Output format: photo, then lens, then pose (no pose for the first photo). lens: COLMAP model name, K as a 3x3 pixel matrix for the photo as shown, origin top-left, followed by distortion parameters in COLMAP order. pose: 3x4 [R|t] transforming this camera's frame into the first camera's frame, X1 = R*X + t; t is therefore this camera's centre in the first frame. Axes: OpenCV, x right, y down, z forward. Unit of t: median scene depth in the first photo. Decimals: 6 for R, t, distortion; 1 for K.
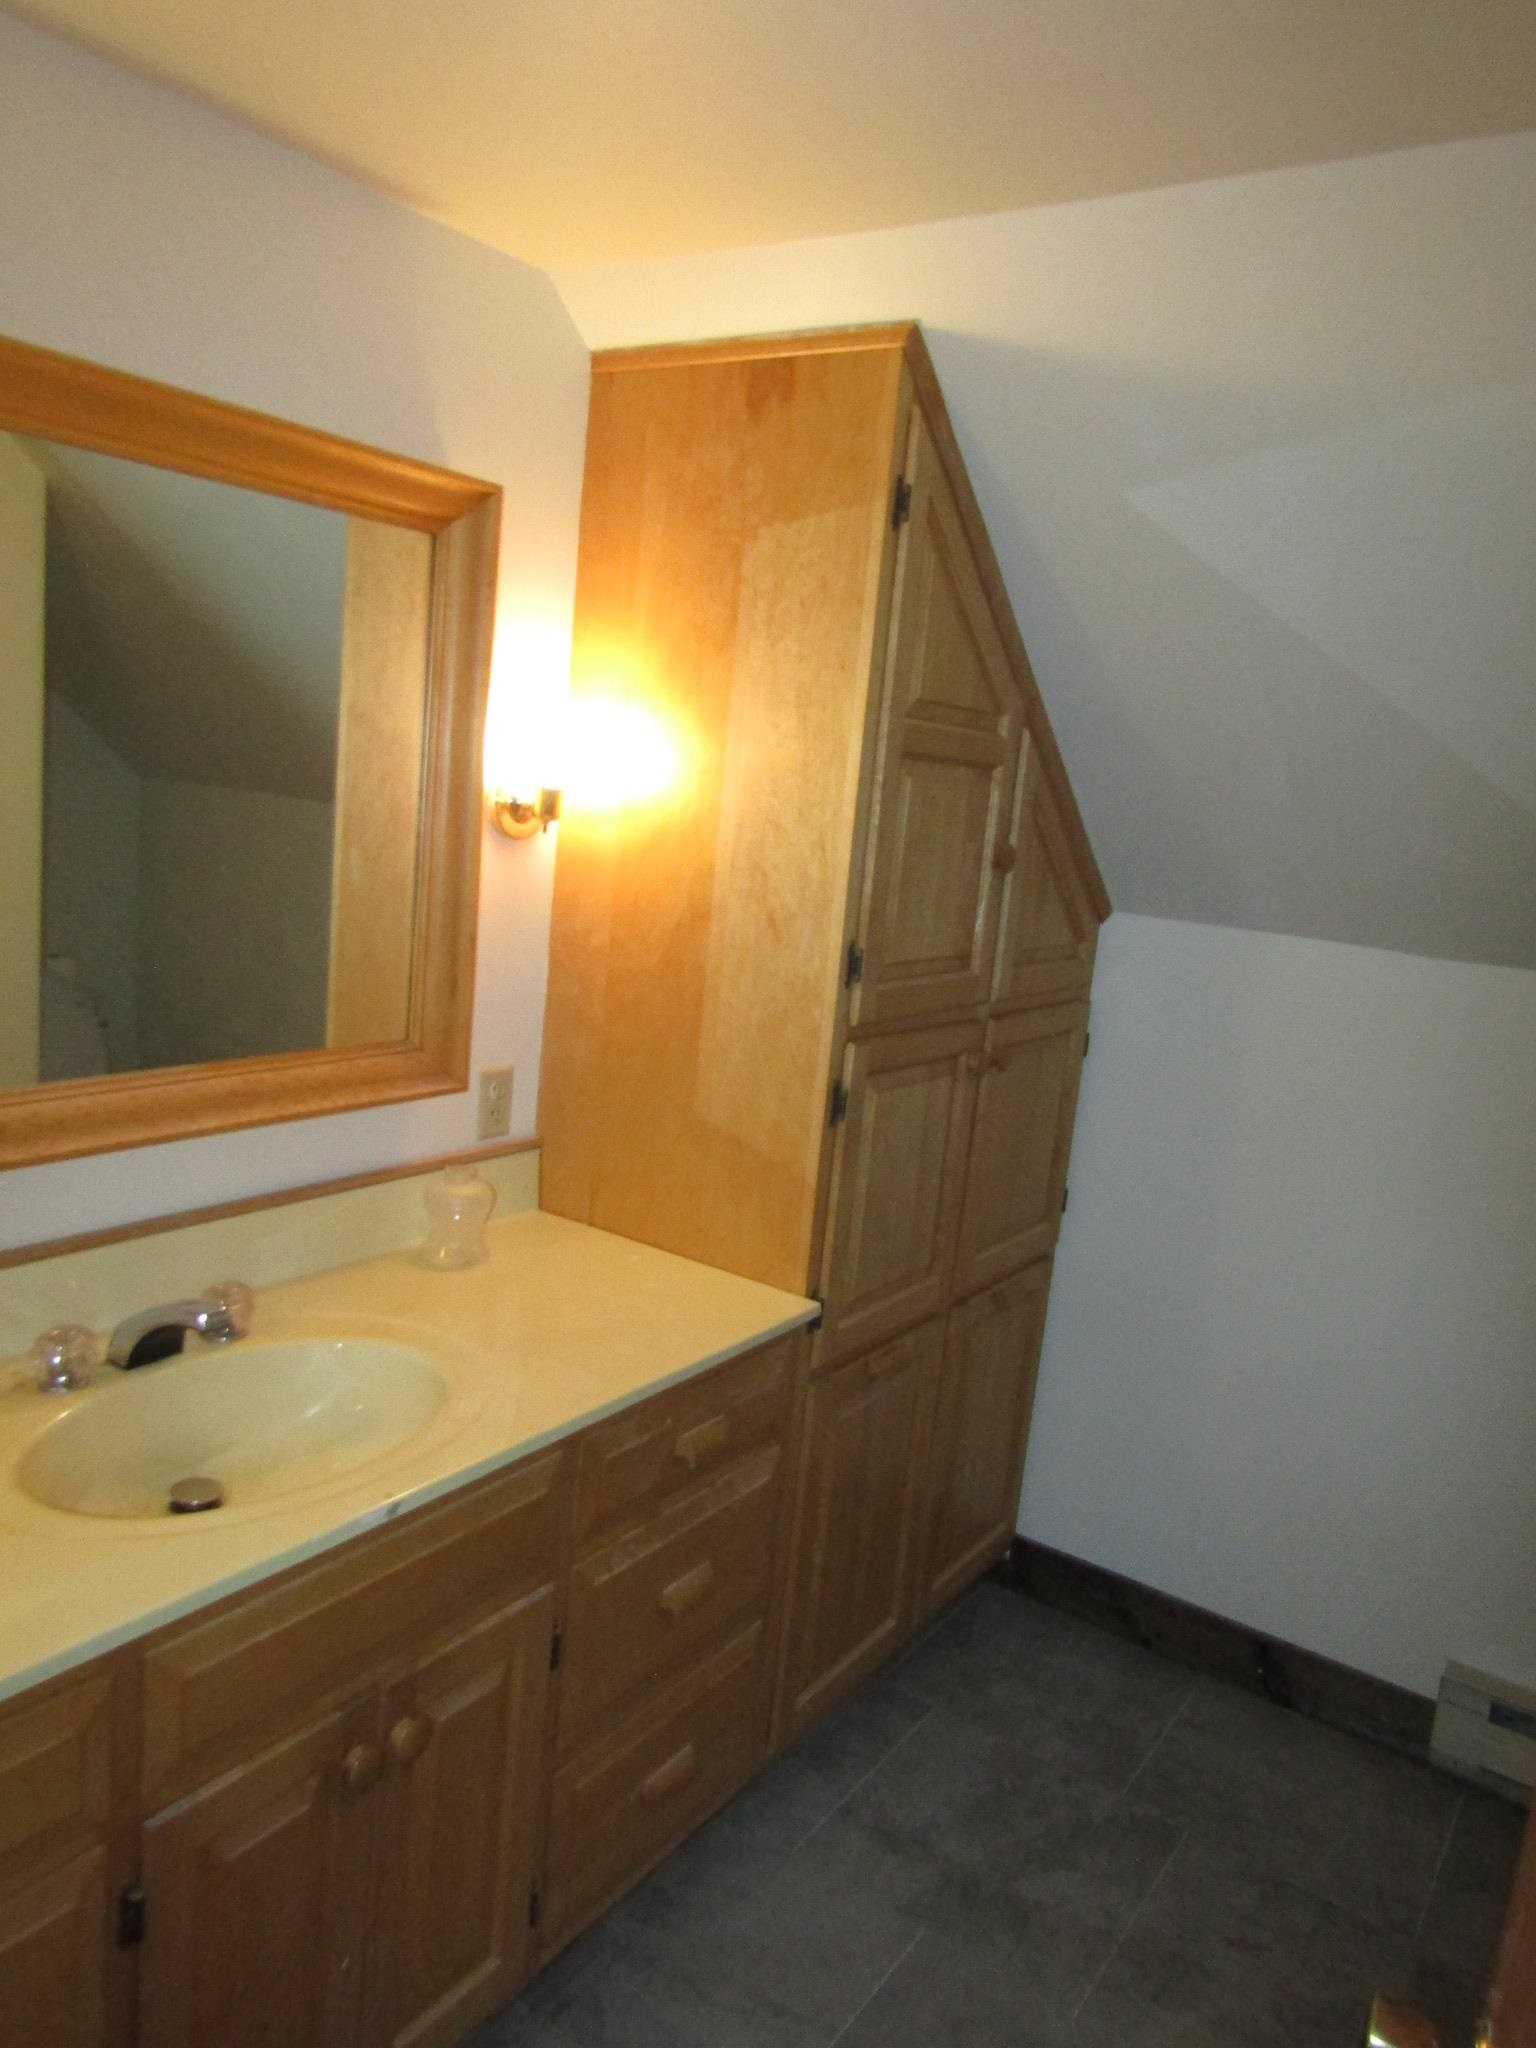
lens RADIAL K [[1467.4, 0, 768.0], [0, 1467.4, 1024.0], [0, 0, 1]] dist [-0.007964, 0.003103]
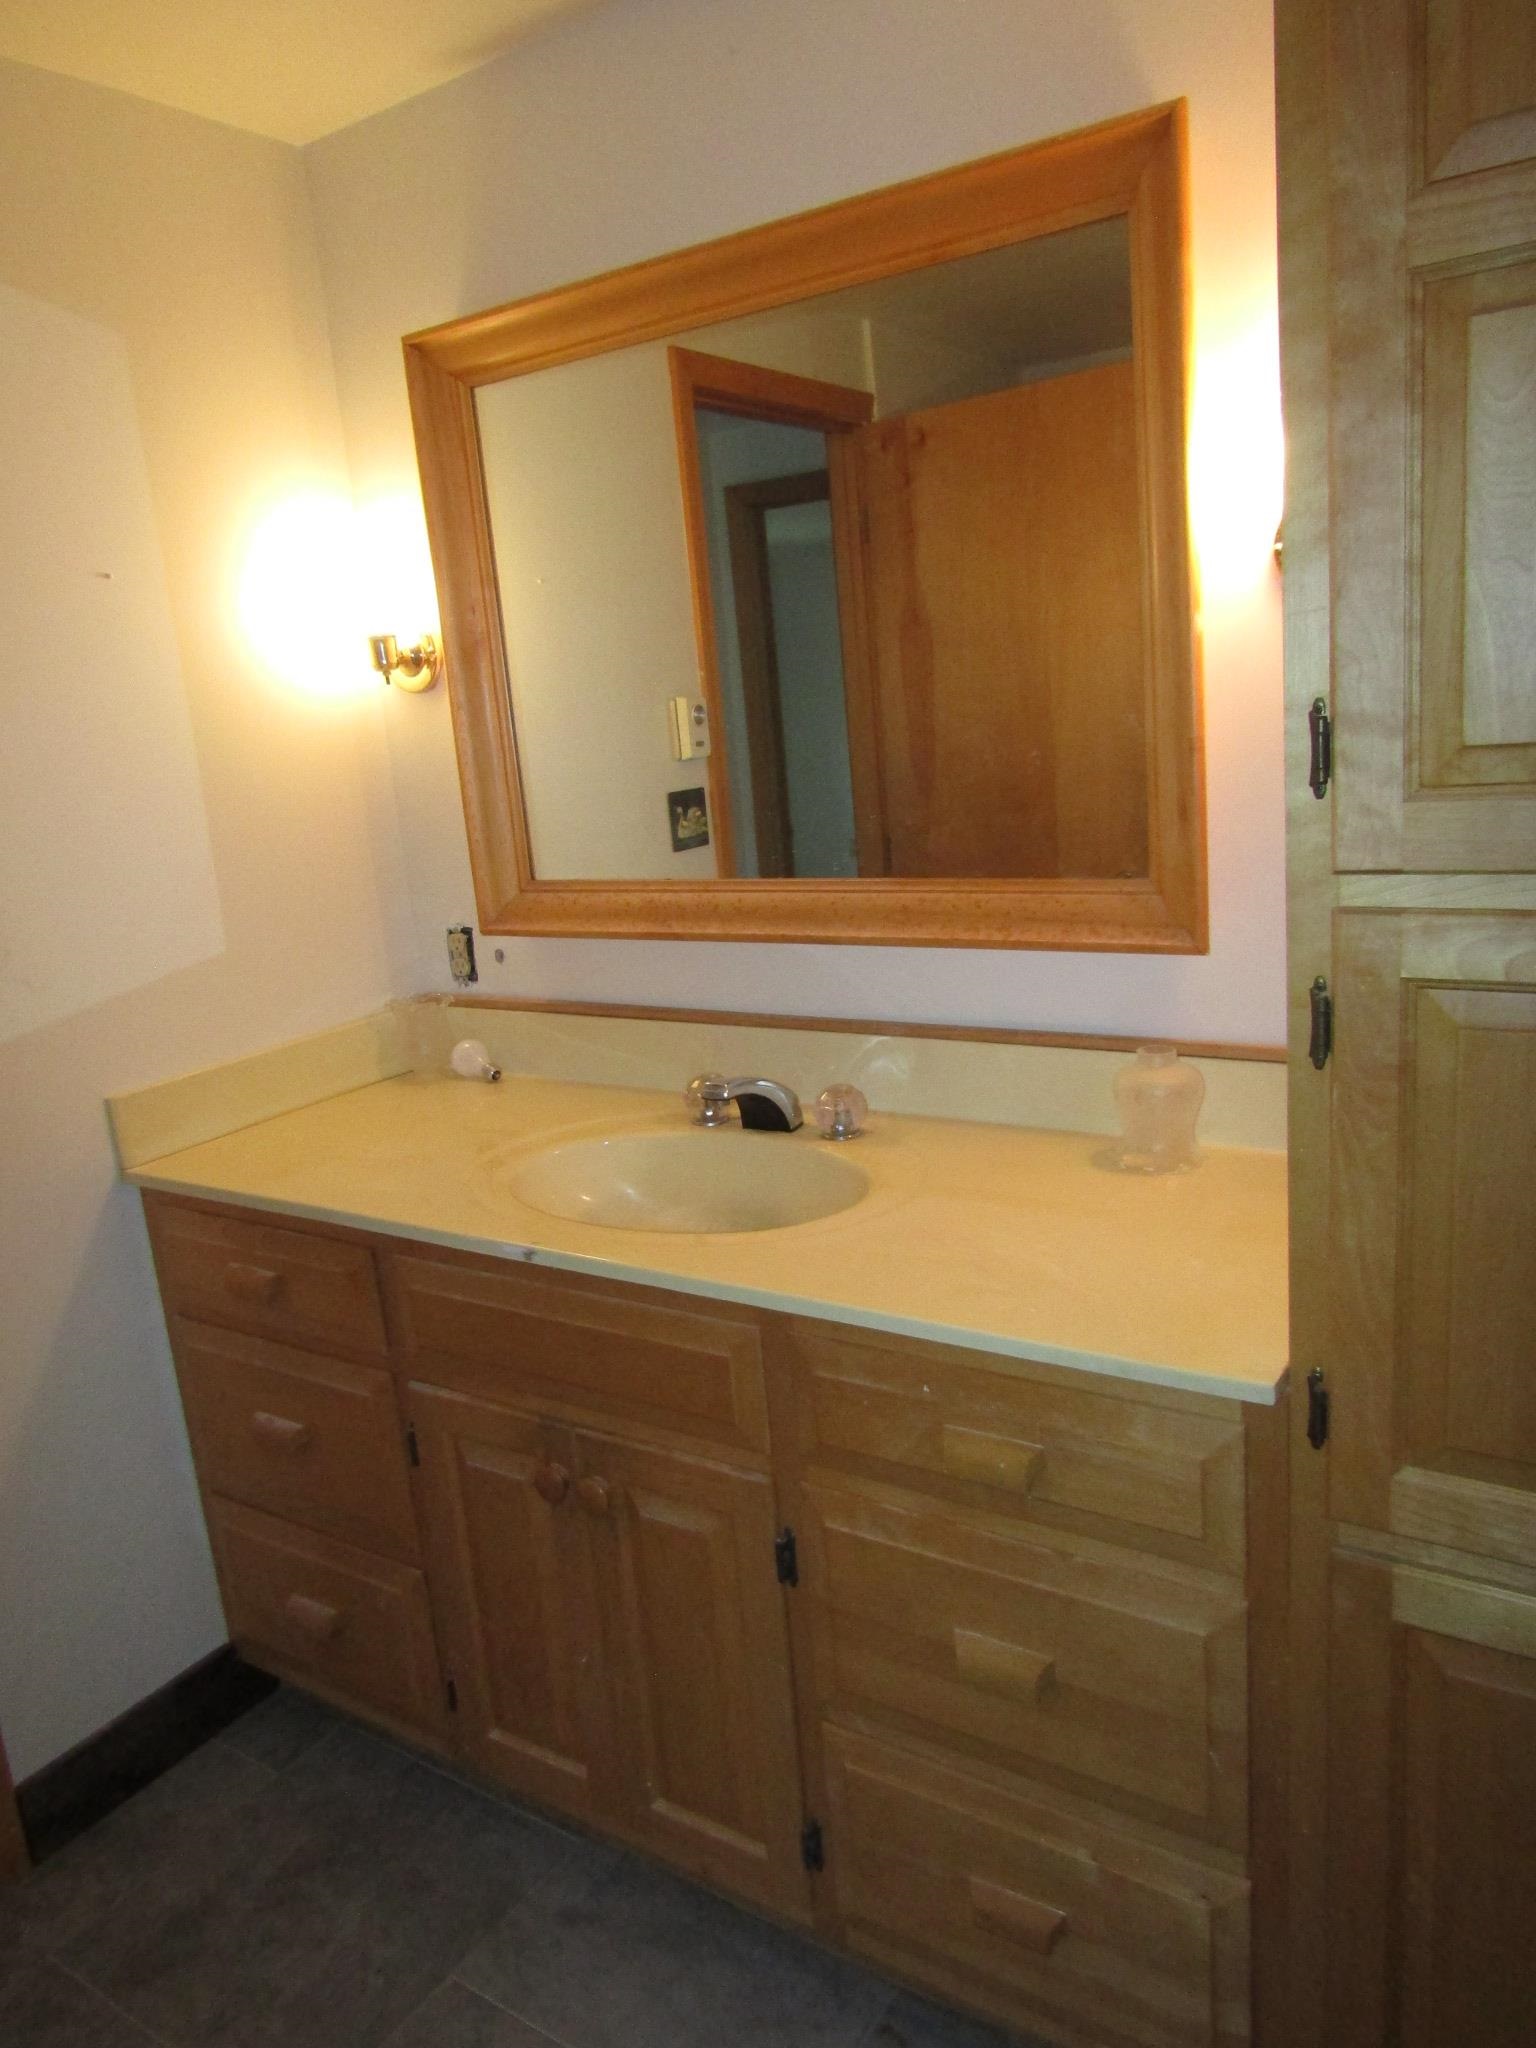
lens RADIAL K [[1467.4, 0, 768.0], [0, 1467.4, 1024.0], [0, 0, 1]] dist [-0.007964, 0.003103]
pose [[0.017801, 0.135784, -0.990579, 0.647215], [-0.090907, 0.986852, 0.133639, 0.000206], [0.995700, 0.087671, 0.029911, 0.908731]]
